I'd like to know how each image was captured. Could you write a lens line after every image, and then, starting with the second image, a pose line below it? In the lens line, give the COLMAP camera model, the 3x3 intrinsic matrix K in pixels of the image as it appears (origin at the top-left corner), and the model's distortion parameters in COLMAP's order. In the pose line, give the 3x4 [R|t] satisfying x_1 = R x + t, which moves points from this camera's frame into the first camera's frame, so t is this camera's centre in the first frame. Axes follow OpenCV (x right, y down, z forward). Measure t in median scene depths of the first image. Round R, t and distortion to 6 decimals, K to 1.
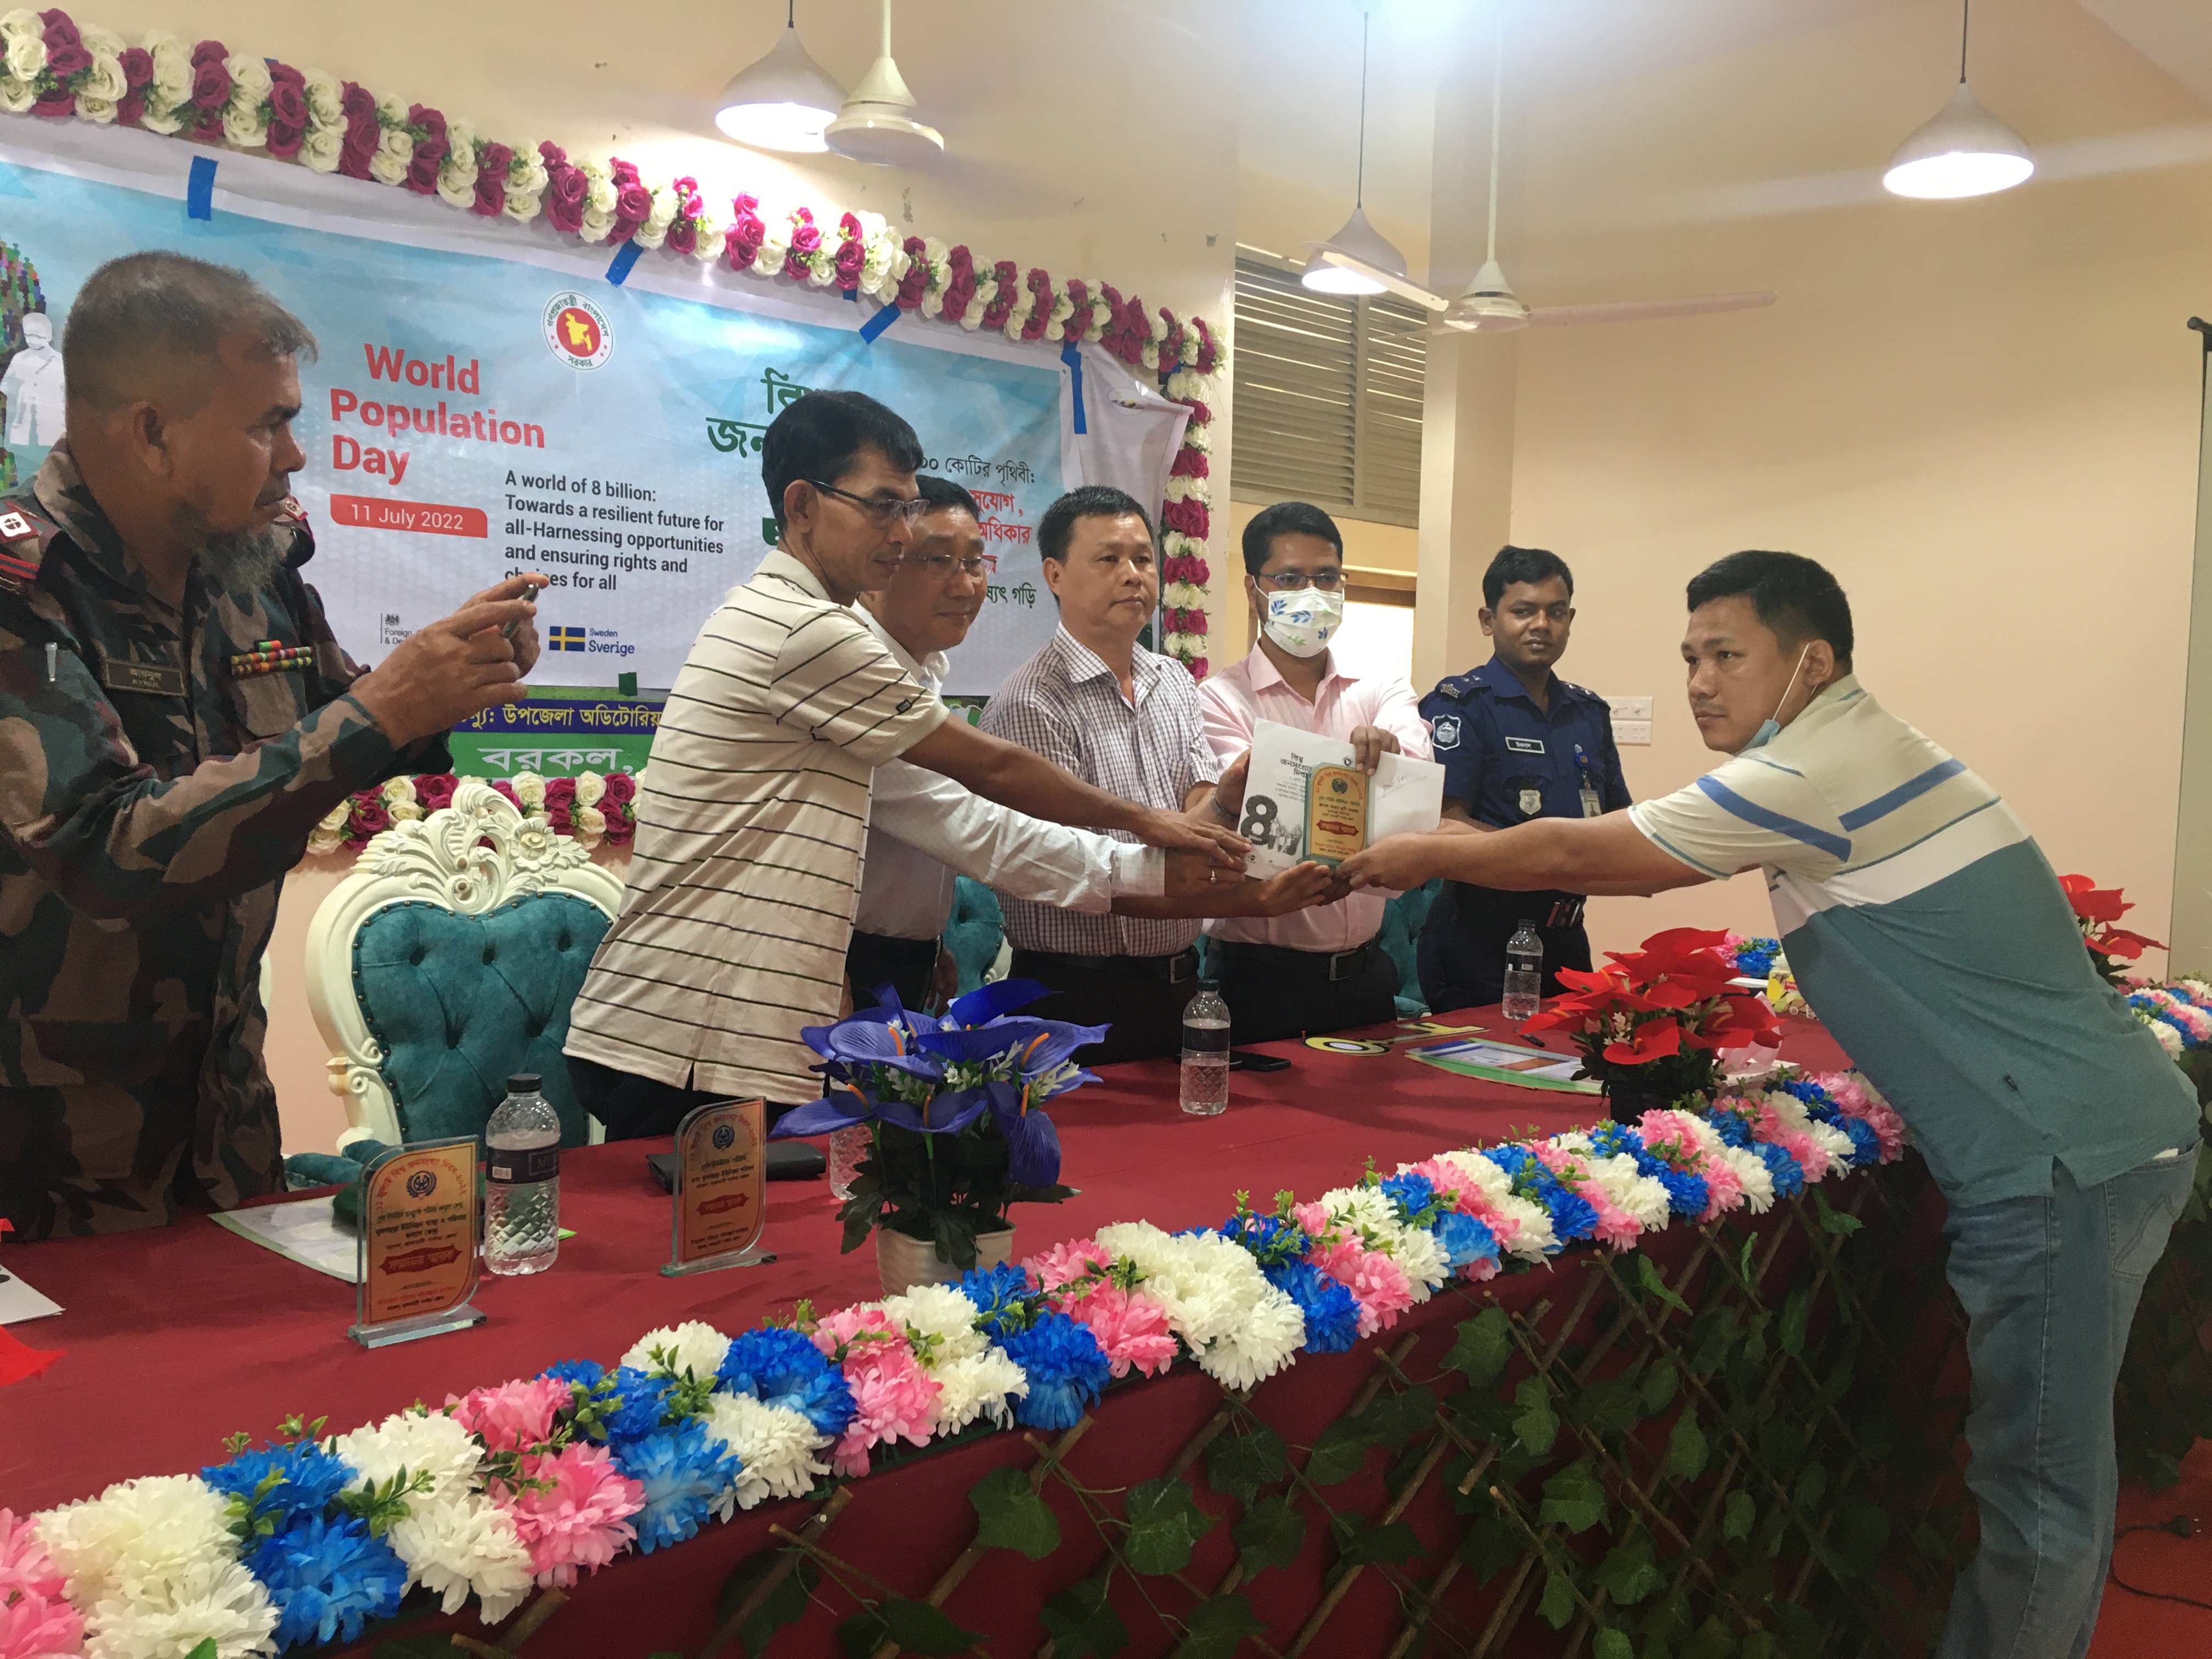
lens RADIAL K [[1858.3, 0, 1102.2], [0, 1858.3, 806.2], [0, 0, 1]] dist [0.110824, -0.152944]
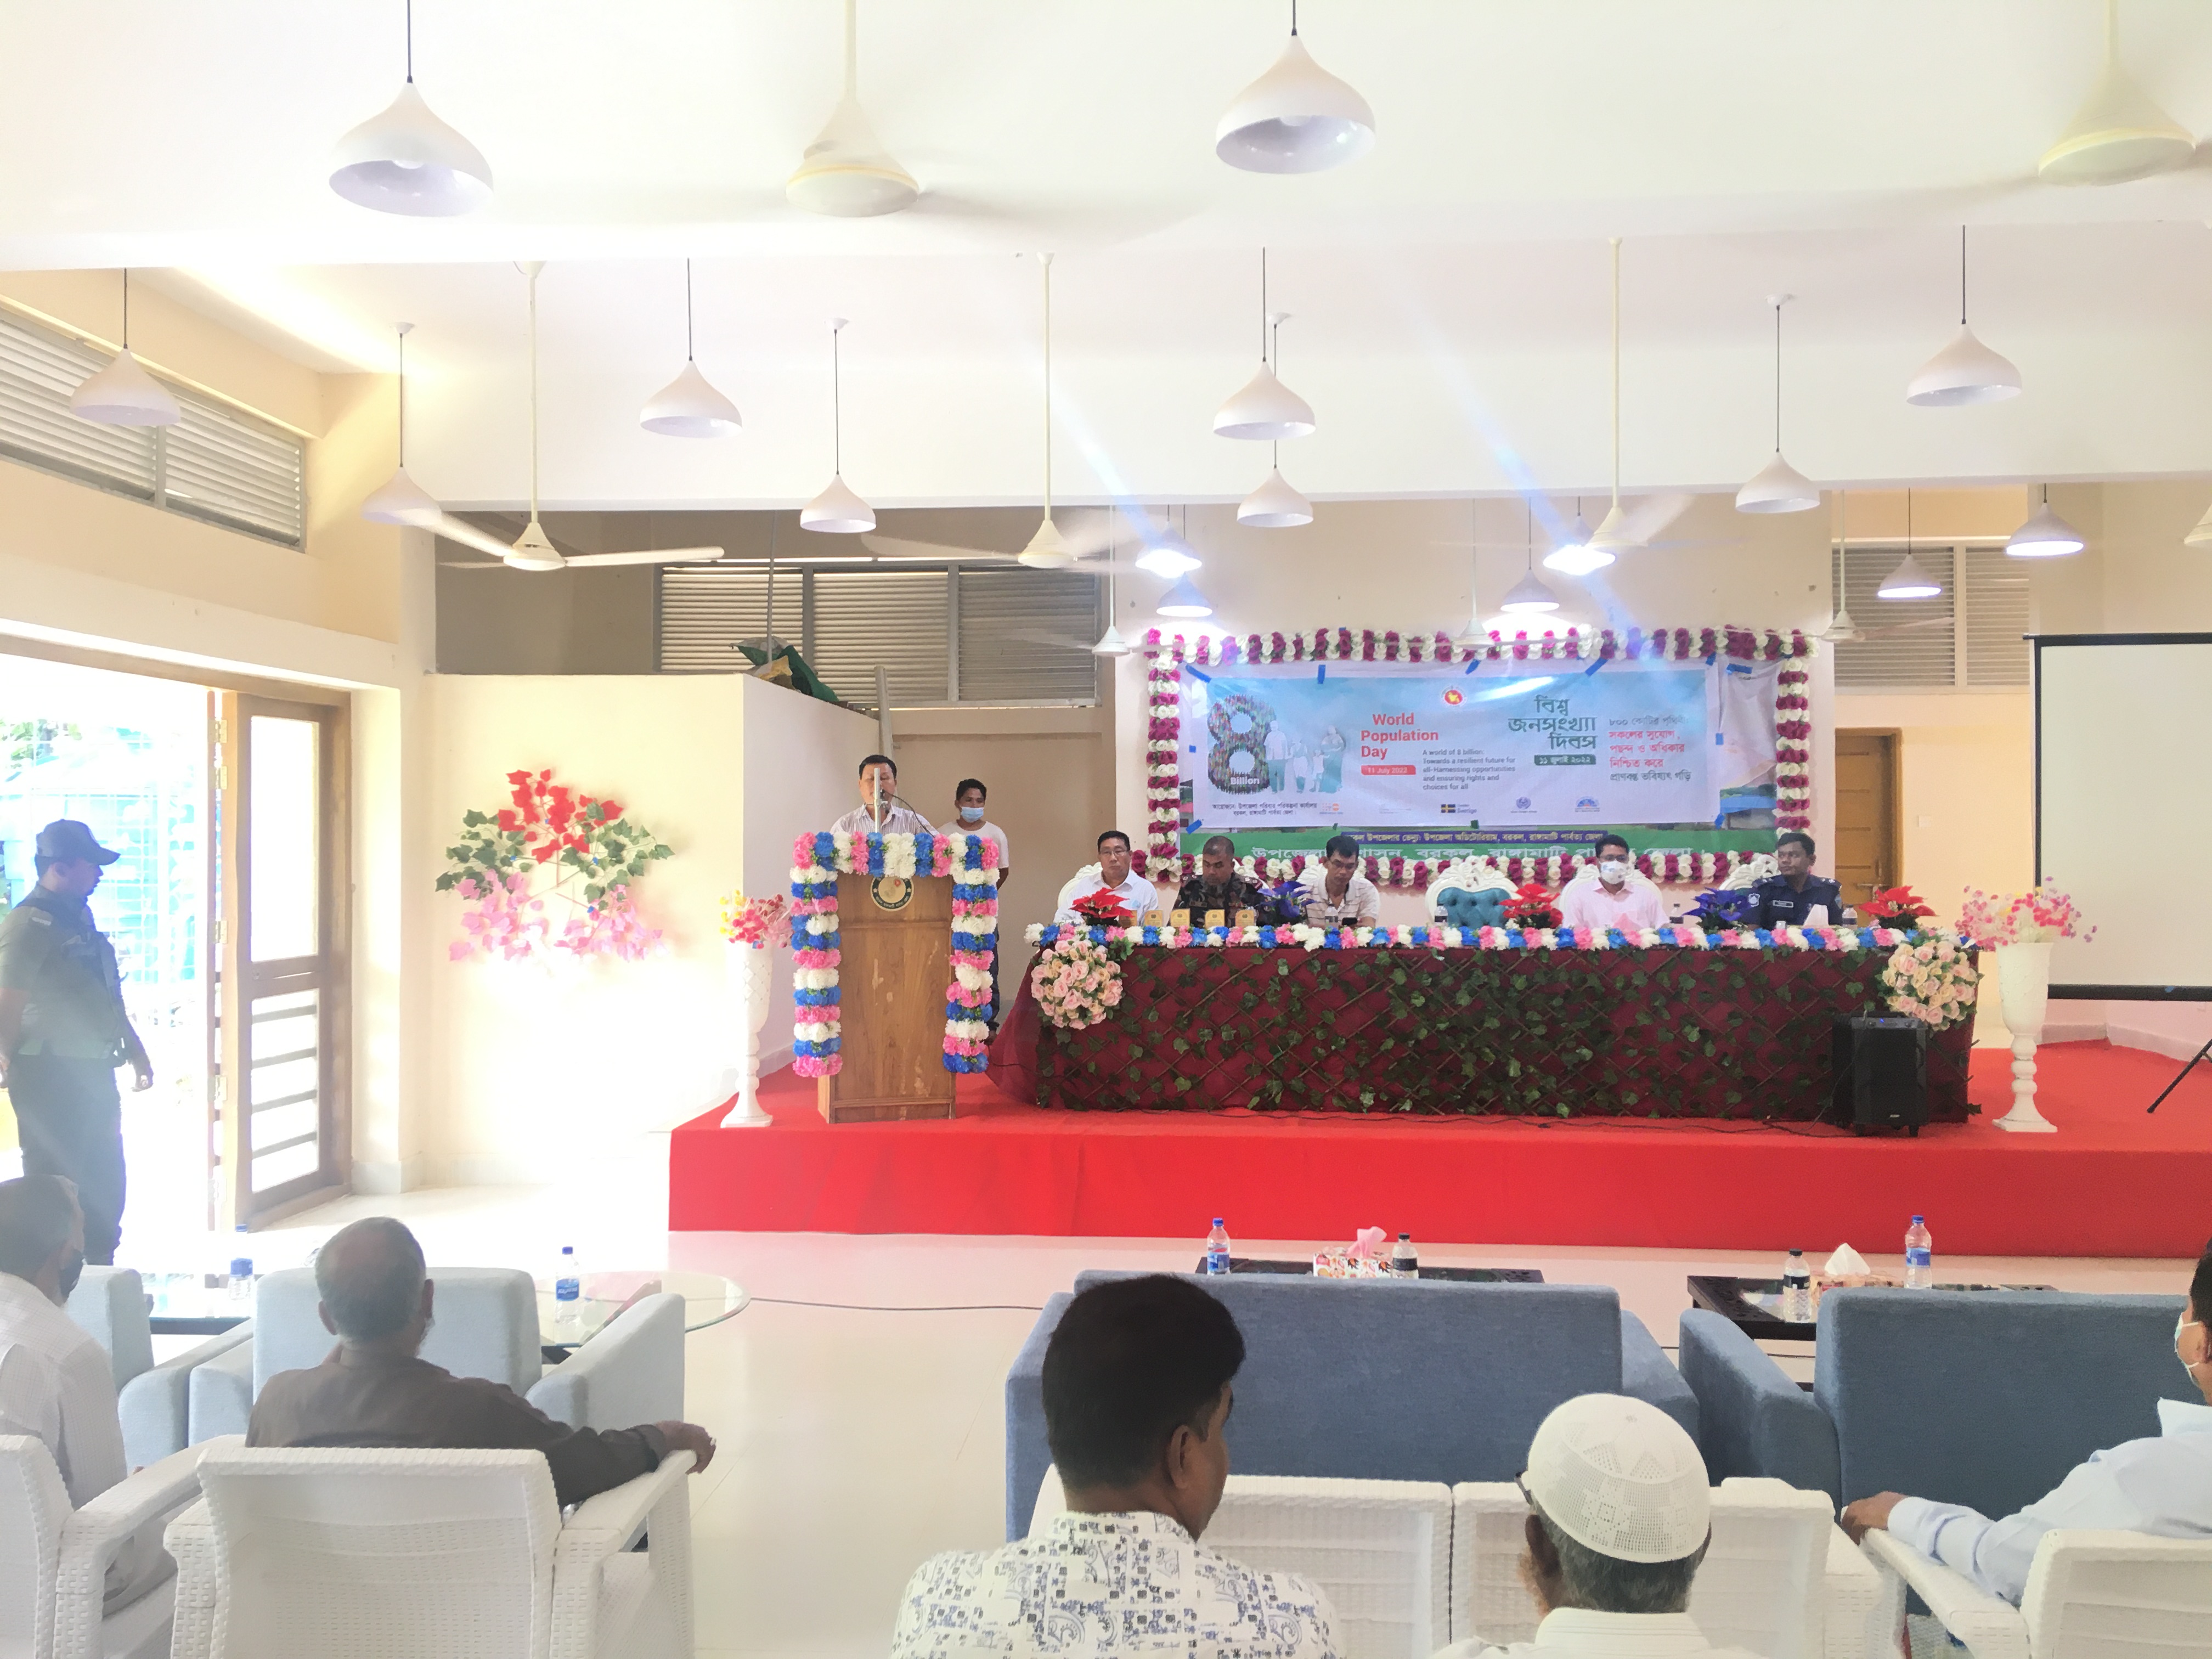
lens RADIAL K [[1858.3, 0, 1132.7], [0, 1858.3, 804.7], [0, 0, 1]] dist [0.110824, -0.152944]
pose [[0.672879, -0.041729, -0.738574, 1.488477], [-0.013464, 0.997552, -0.068627, 0.102286], [0.739630, 0.056122, 0.670670, -1.216755]]
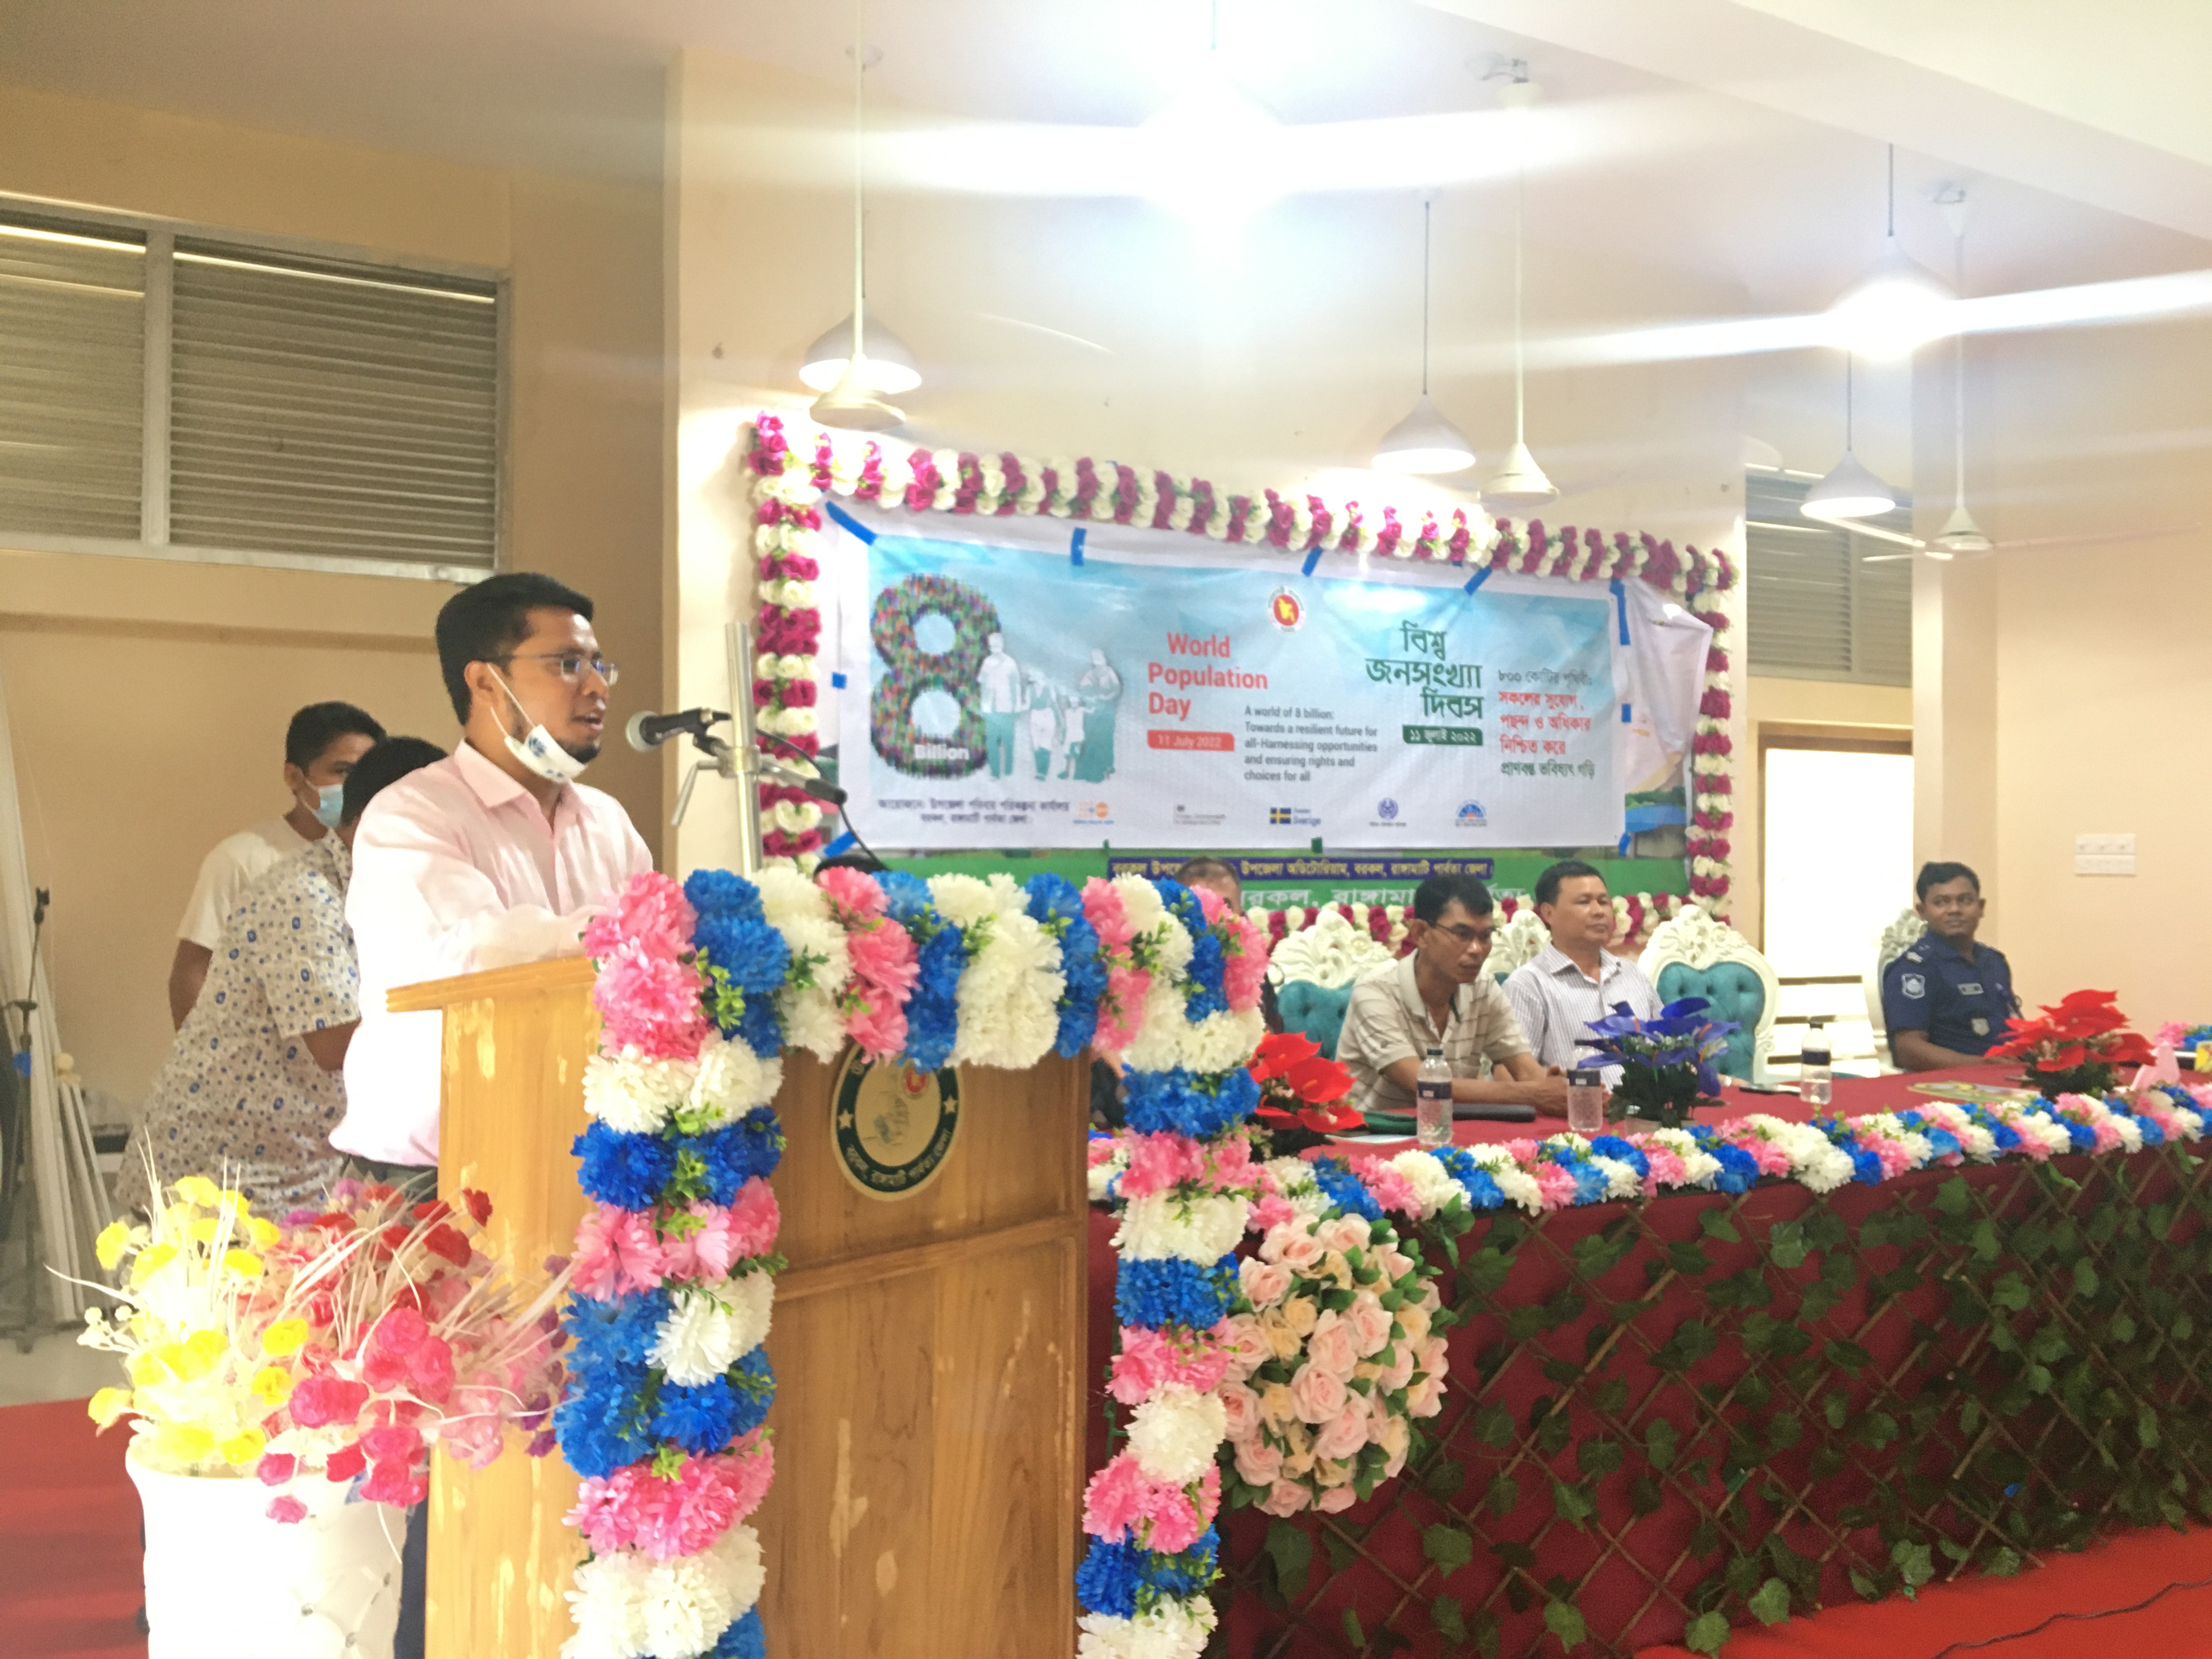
lens RADIAL K [[1858.3, 0, 1103.7], [0, 1858.3, 814.0], [0, 0, 1]] dist [0.110824, -0.152944]
pose [[0.970266, -0.024505, -0.240798, -0.071928], [0.007407, 0.997402, -0.071658, 0.014376], [0.241928, 0.067744, 0.967926, -0.483514]]
